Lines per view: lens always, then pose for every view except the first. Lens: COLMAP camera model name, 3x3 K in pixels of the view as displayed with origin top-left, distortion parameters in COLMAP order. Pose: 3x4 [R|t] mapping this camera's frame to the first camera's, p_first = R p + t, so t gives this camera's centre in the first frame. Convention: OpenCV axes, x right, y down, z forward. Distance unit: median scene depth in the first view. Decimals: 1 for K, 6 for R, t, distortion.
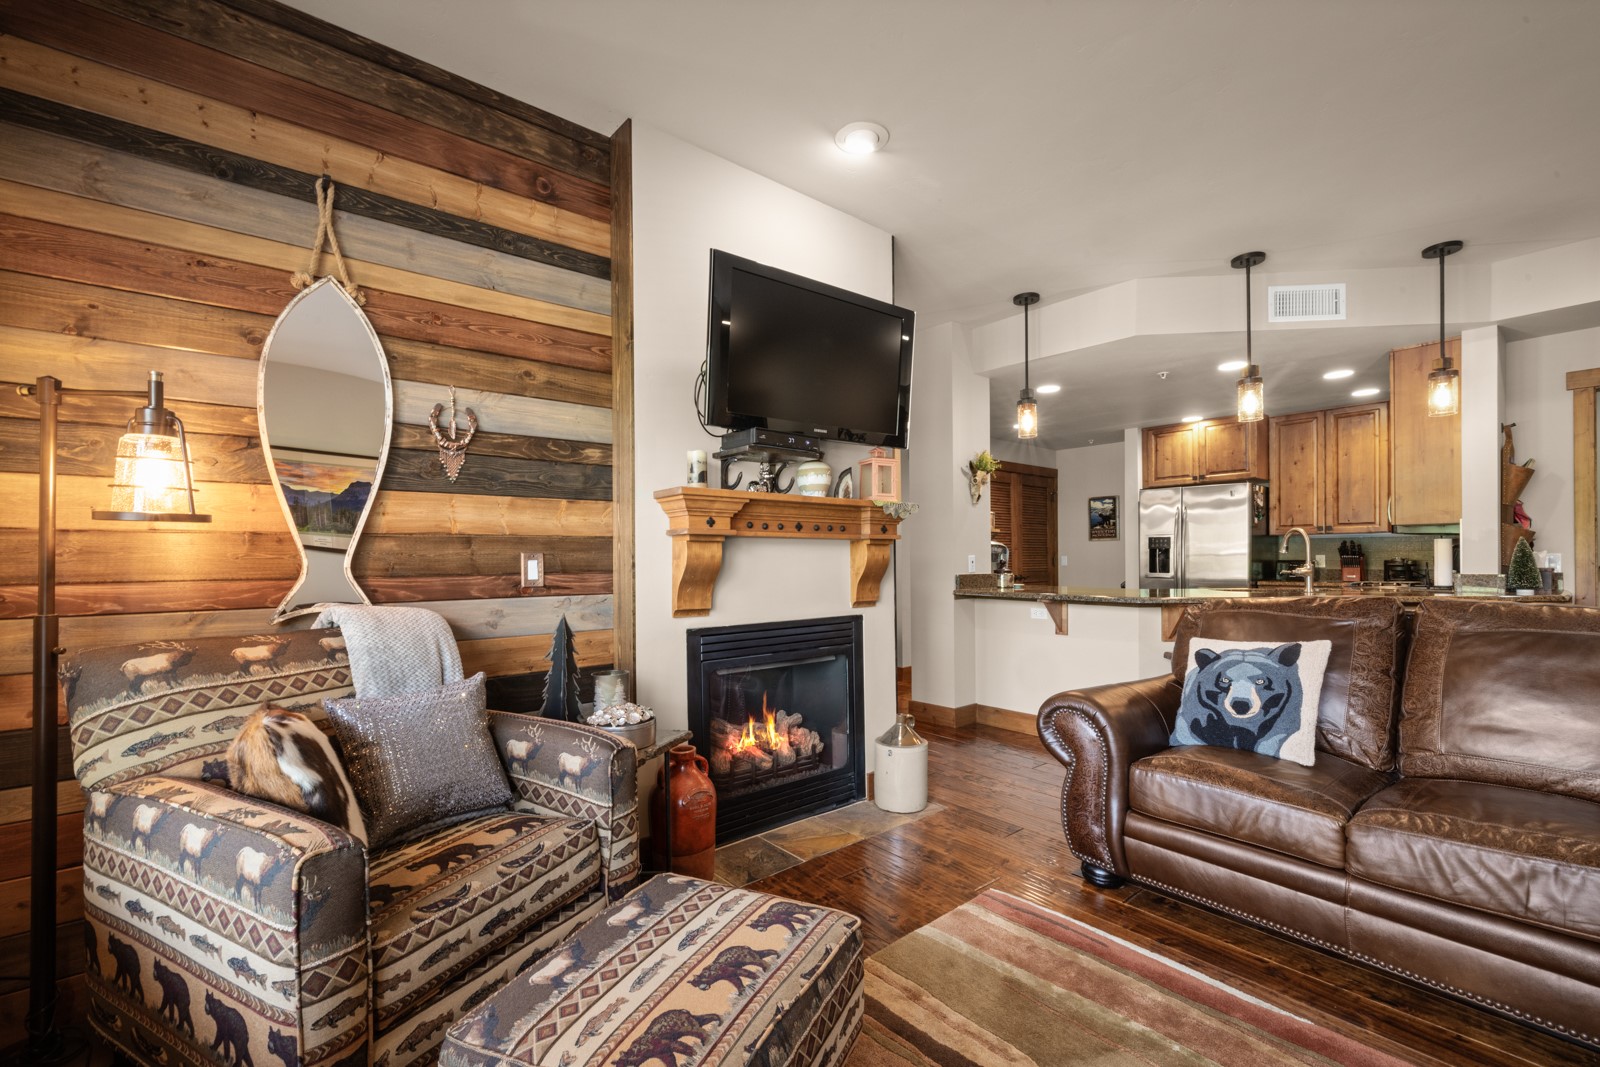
lens RADIAL K [[673.9, 0, 802.7], [0, 673.9, 549.7], [0, 0, 1]] dist [-0.001965, -0.000055]
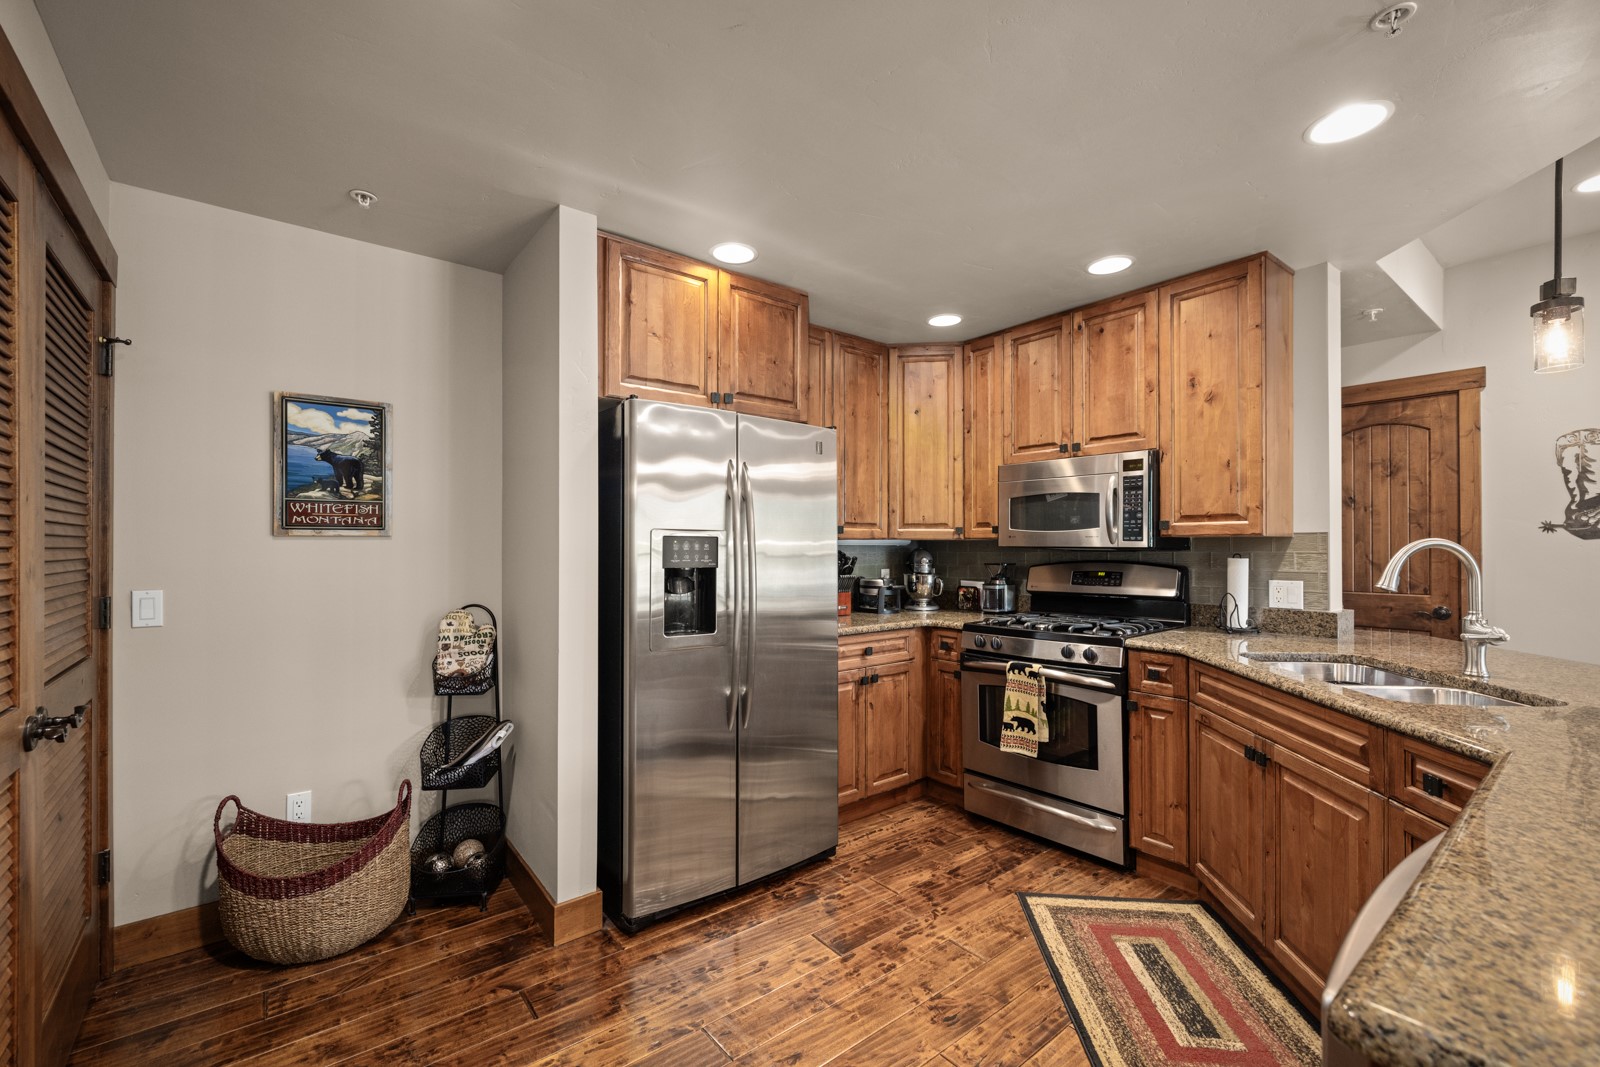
lens RADIAL K [[673.9, 0, 799.3], [0, 673.9, 538.9], [0, 0, 1]] dist [-0.001965, -0.000055]
pose [[0.017013, 0.010292, 0.999802, 0.162552], [-0.011445, 0.999884, -0.010098, -0.014476], [-0.999790, -0.011271, 0.017129, 0.941724]]
